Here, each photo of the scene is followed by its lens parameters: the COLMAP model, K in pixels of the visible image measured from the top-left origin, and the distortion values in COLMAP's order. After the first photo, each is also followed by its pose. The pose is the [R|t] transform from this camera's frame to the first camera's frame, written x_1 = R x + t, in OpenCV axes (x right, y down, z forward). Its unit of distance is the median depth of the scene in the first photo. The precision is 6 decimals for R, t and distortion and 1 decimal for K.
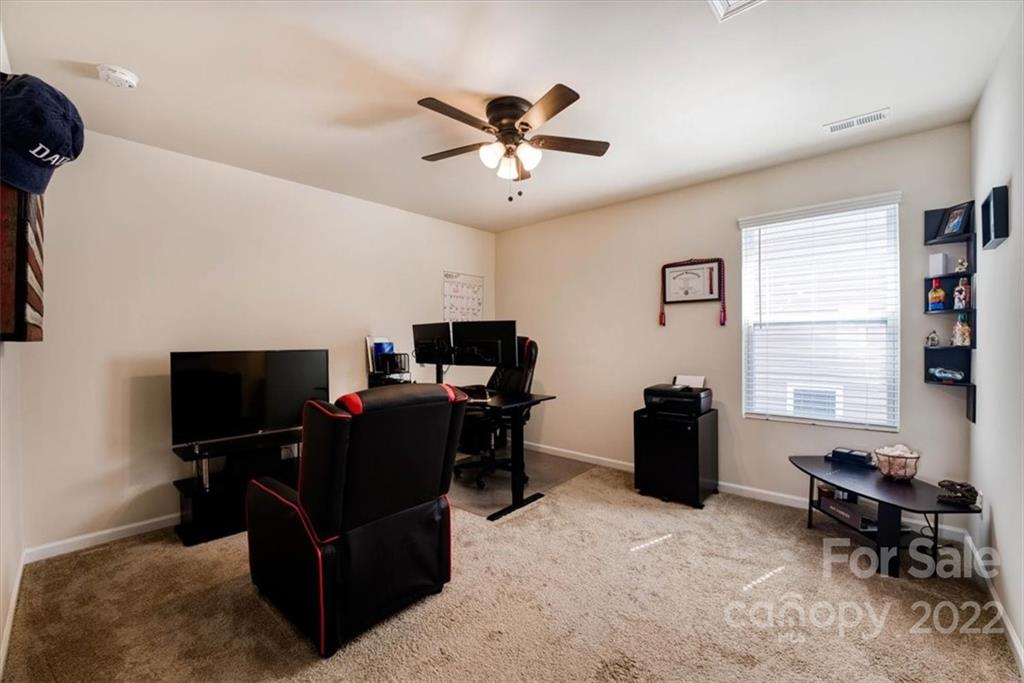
lens RADIAL K [[415.3, 0, 513.6], [0, 415.3, 344.3], [0, 0, 1]] dist [-0.028985, 0.003016]
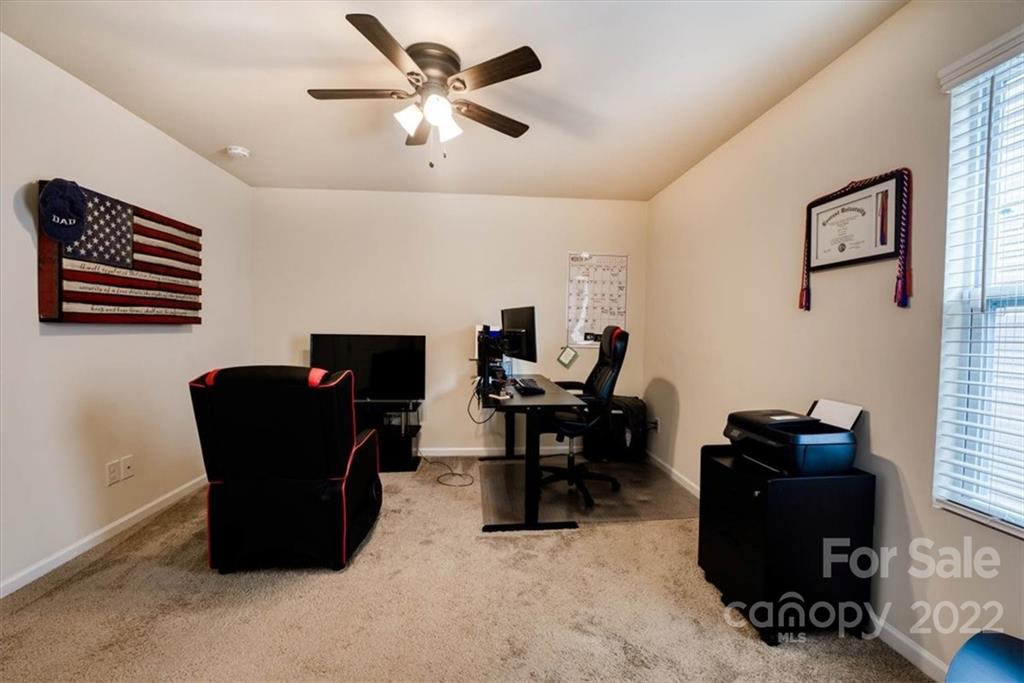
lens RADIAL K [[415.3, 0, 513.6], [0, 415.3, 344.3], [0, 0, 1]] dist [-0.028985, 0.003016]
pose [[0.725713, 0.039662, -0.686854, 0.504671], [-0.025441, 0.999201, 0.030819, -0.004998], [0.687527, -0.004892, 0.726142, 0.339729]]
